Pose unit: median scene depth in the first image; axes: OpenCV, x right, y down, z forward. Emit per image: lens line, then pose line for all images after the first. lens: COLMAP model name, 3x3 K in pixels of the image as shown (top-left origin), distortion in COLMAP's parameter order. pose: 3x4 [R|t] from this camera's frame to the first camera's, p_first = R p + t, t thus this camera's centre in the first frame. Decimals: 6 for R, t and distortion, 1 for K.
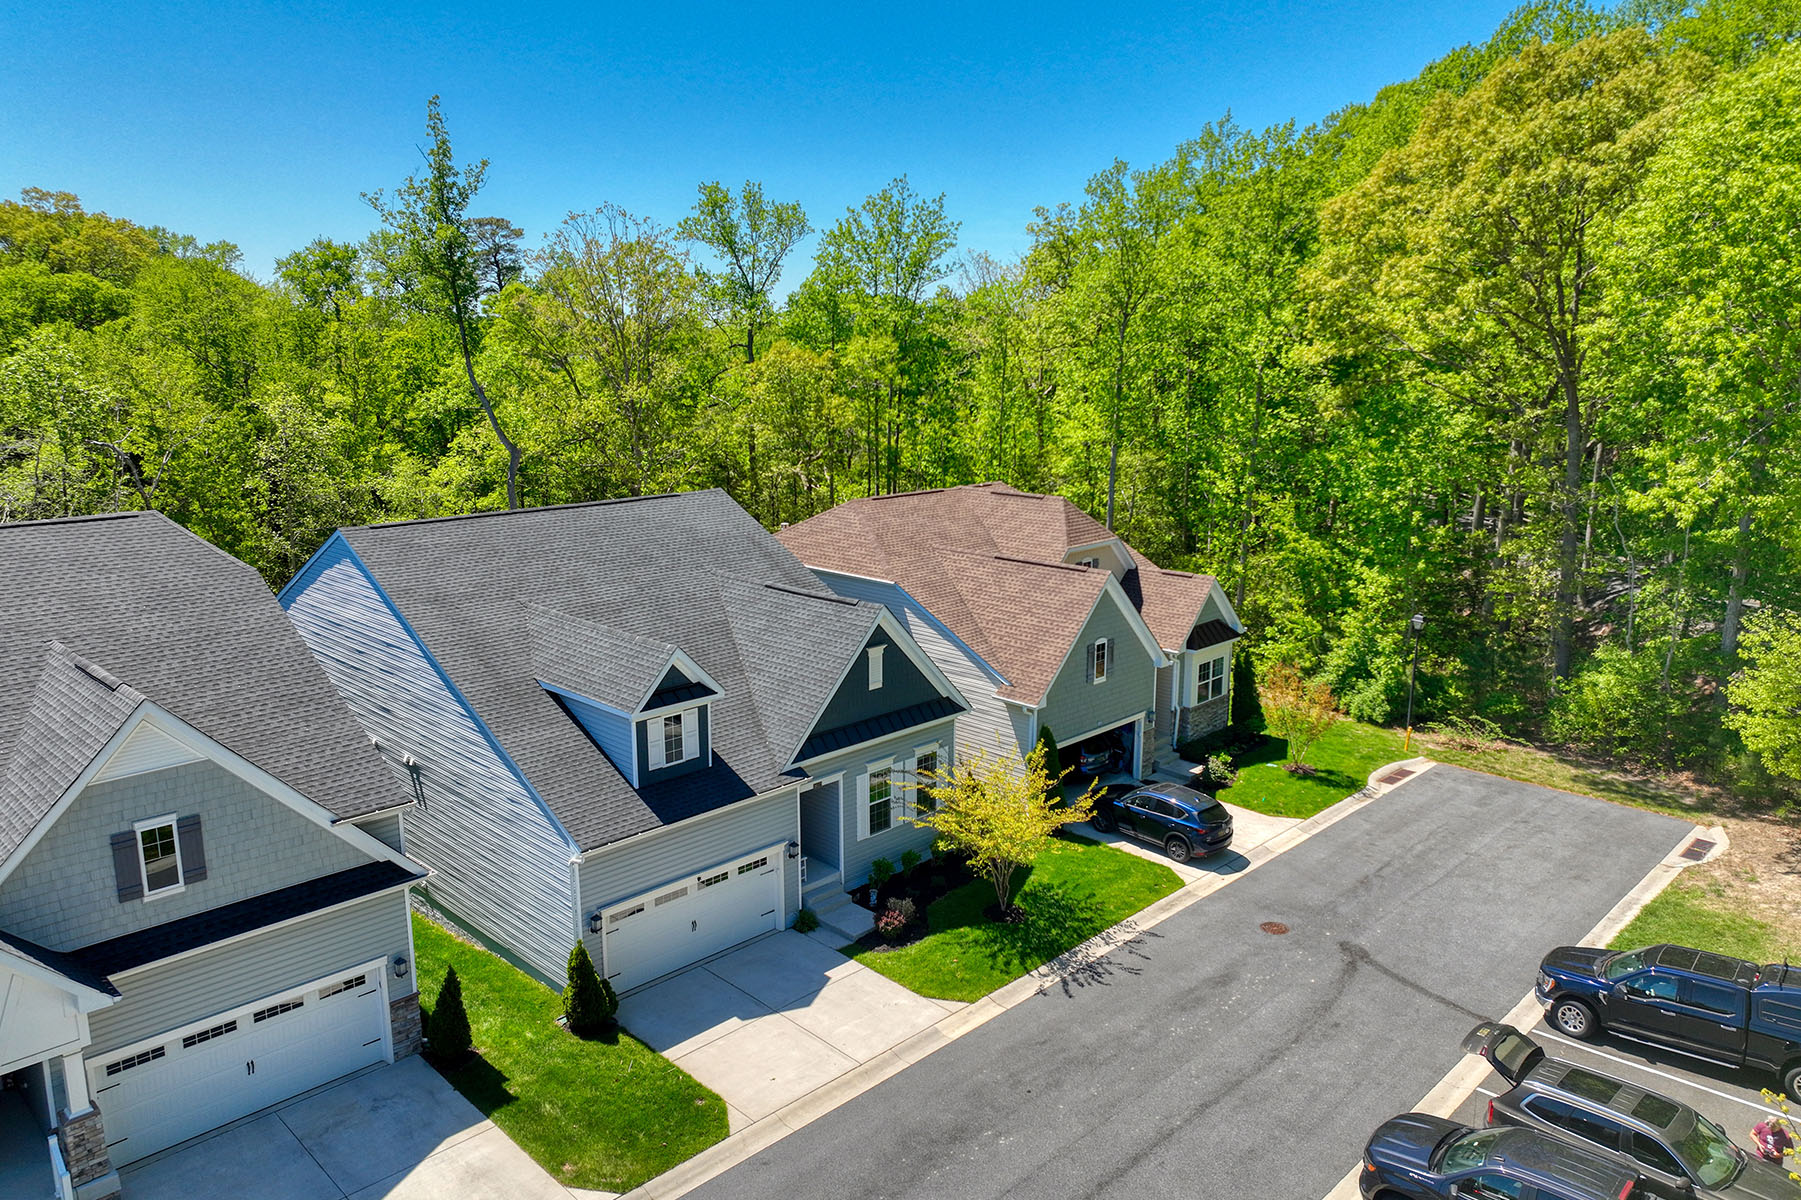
lens RADIAL K [[1260.4, 0, 902.6], [0, 1260.4, 605.0], [0, 0, 1]] dist [-0.001549, 0.017112]
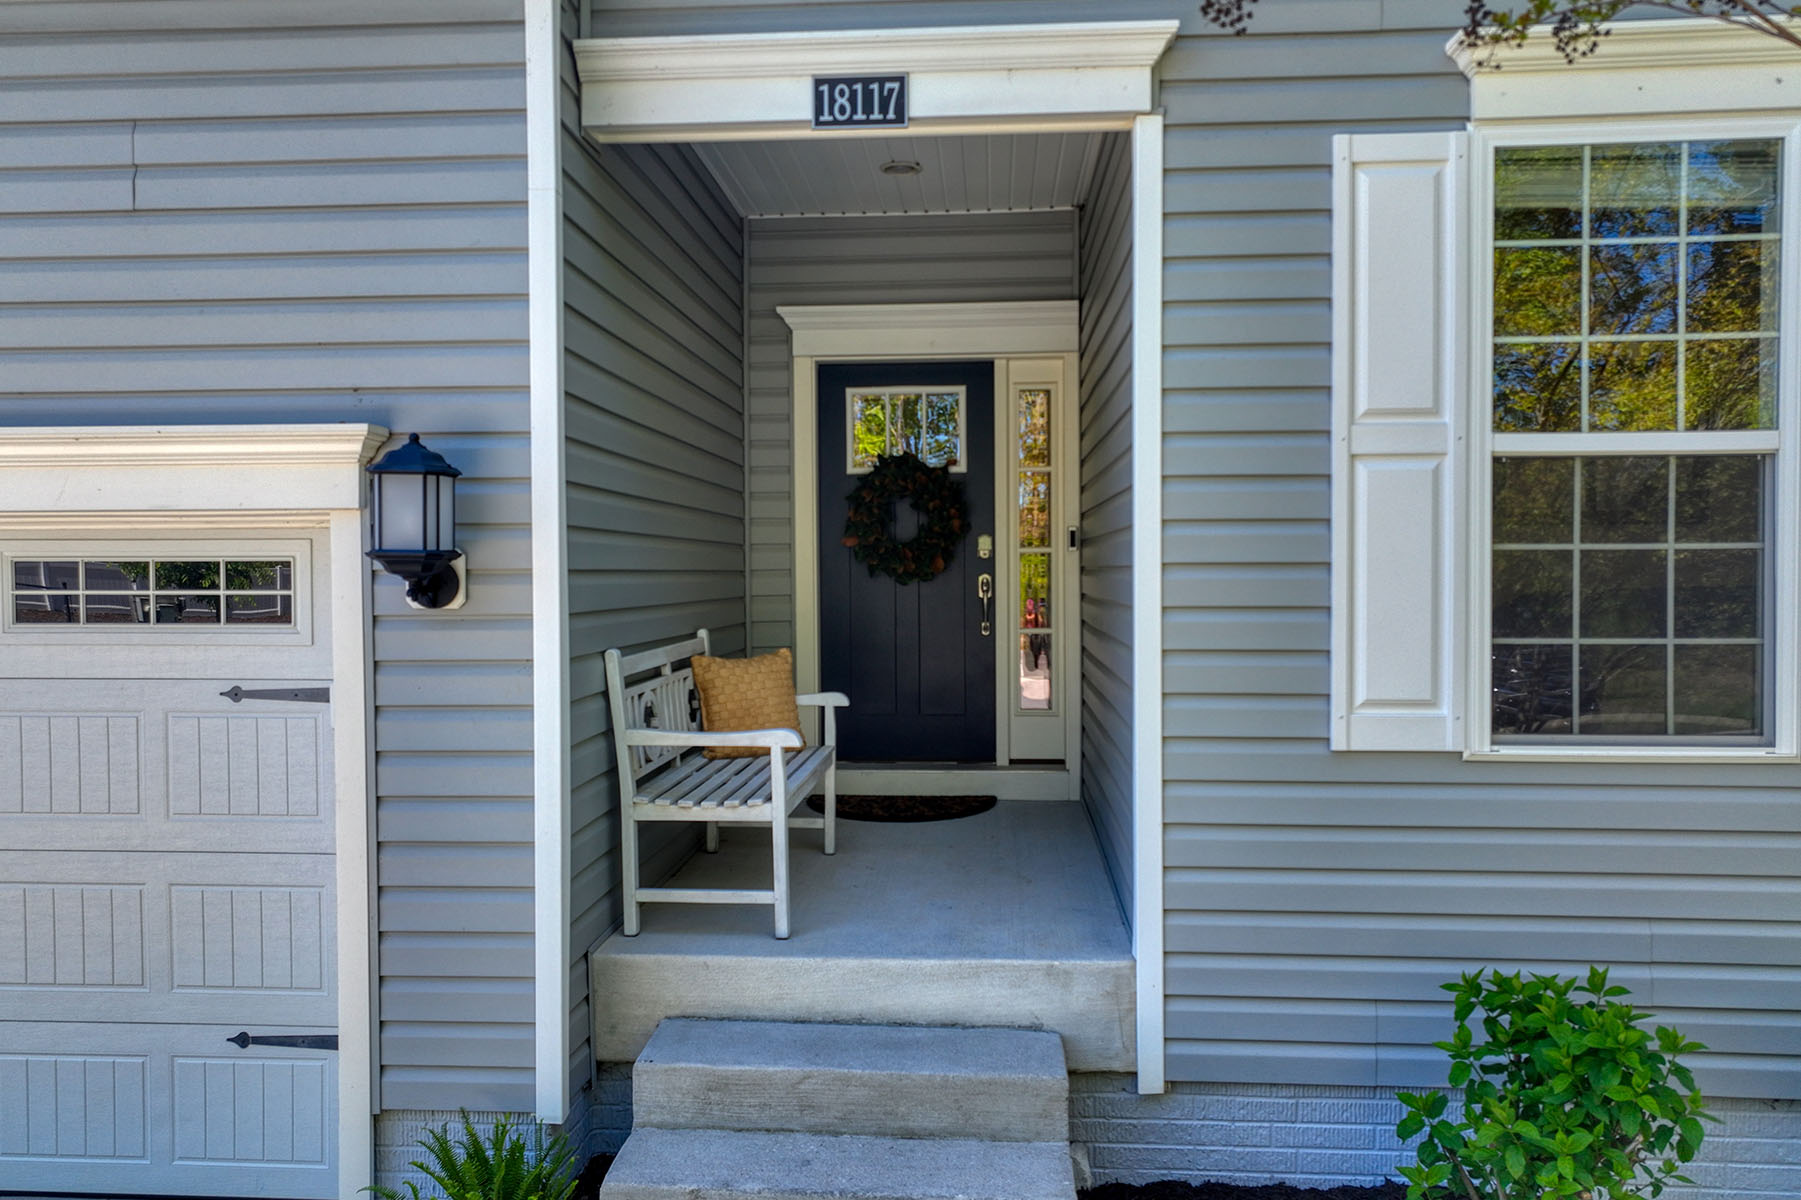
lens RADIAL K [[1260.4, 0, 908.8], [0, 1260.4, 596.5], [0, 0, 1]] dist [-0.001549, 0.017112]
pose [[0.651263, 0.013183, -0.758737, 0.026923], [-0.155794, 0.980874, -0.116684, 0.210699], [0.742687, 0.194199, 0.640861, 0.977214]]
